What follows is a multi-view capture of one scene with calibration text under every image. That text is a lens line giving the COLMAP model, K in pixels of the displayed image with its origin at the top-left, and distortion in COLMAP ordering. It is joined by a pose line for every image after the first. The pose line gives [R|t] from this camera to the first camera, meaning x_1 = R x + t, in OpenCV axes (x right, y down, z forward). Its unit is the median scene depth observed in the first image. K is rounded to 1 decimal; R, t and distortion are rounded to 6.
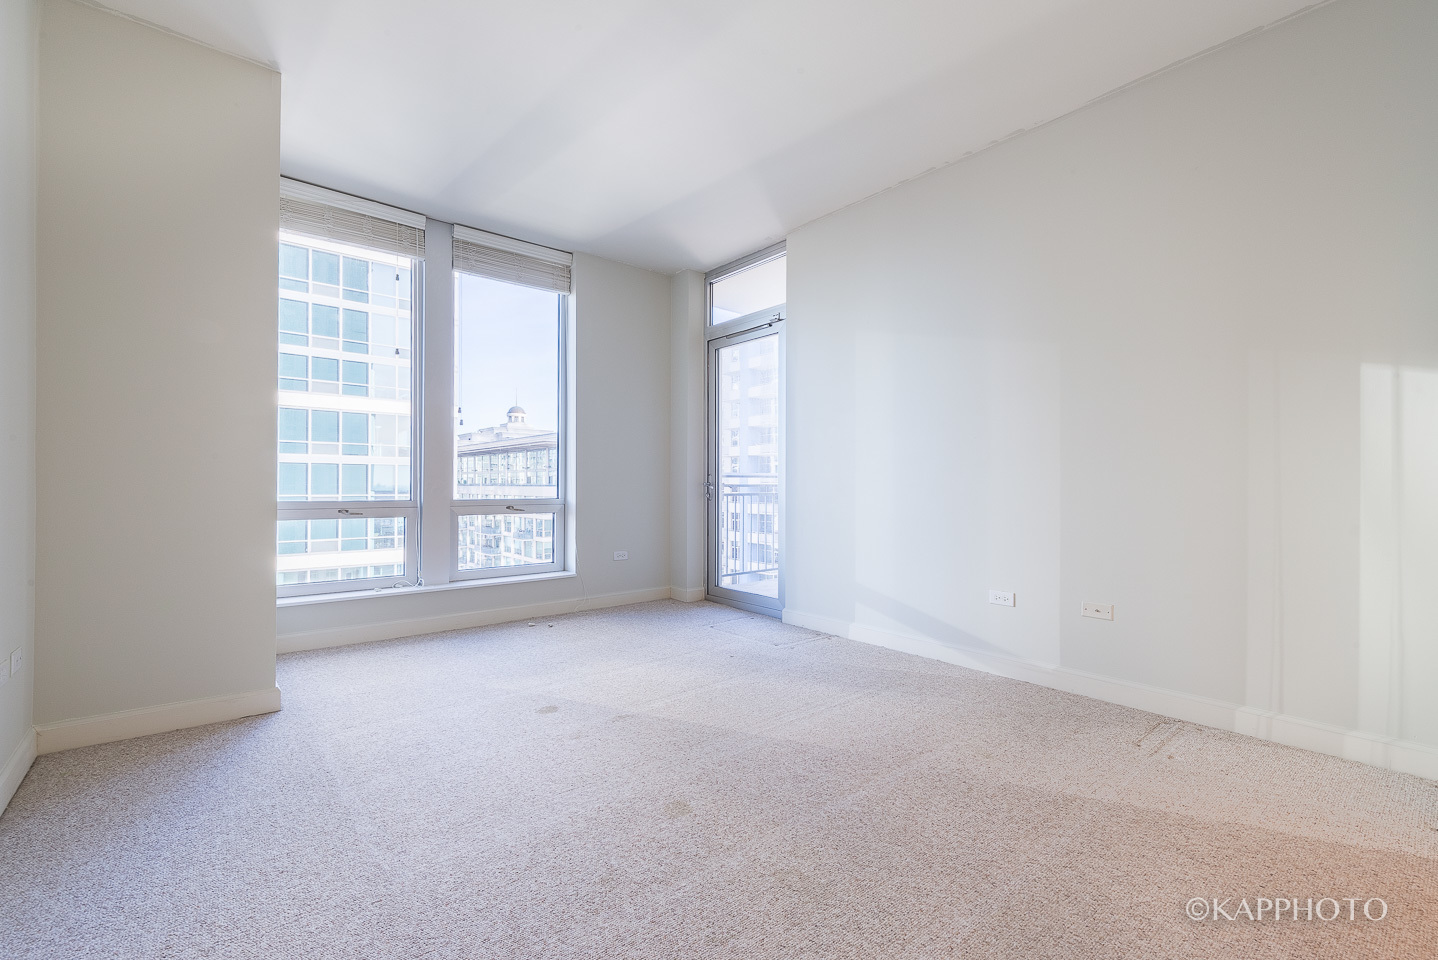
lens RADIAL K [[586.0, 0, 719.8], [0, 586.0, 486.3], [0, 0, 1]] dist [0.008137, -0.000268]
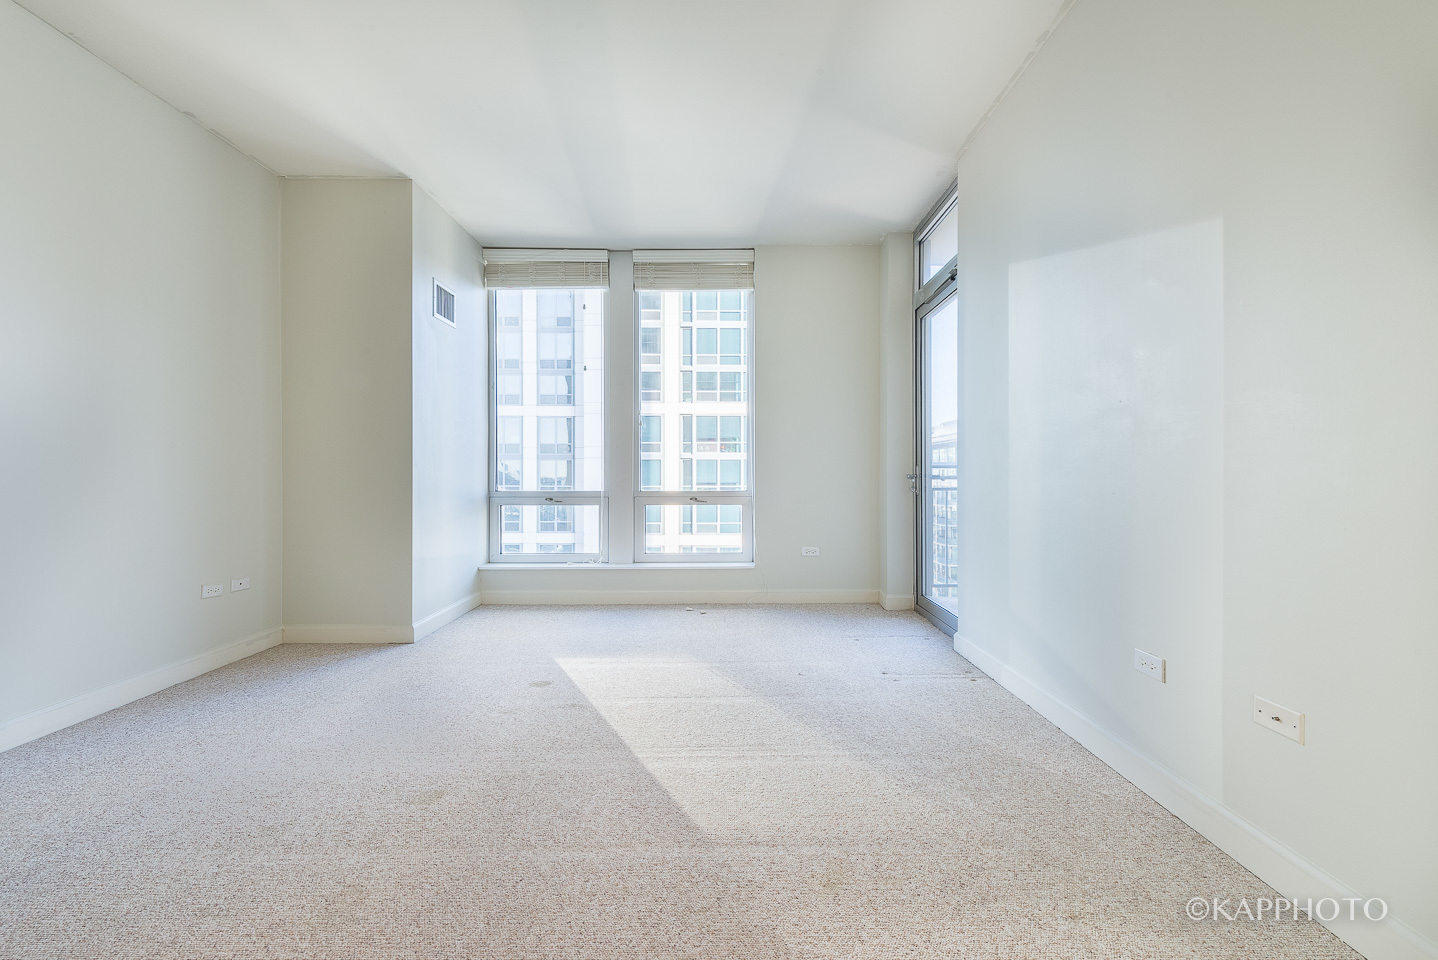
lens RADIAL K [[586.0, 0, 724.5], [0, 586.0, 477.3], [0, 0, 1]] dist [0.008137, -0.000268]
pose [[0.798573, -0.004037, -0.601884, 0.371371], [0.003300, 0.999992, -0.002329, -0.000959], [0.601888, -0.000127, 0.798580, 0.191701]]
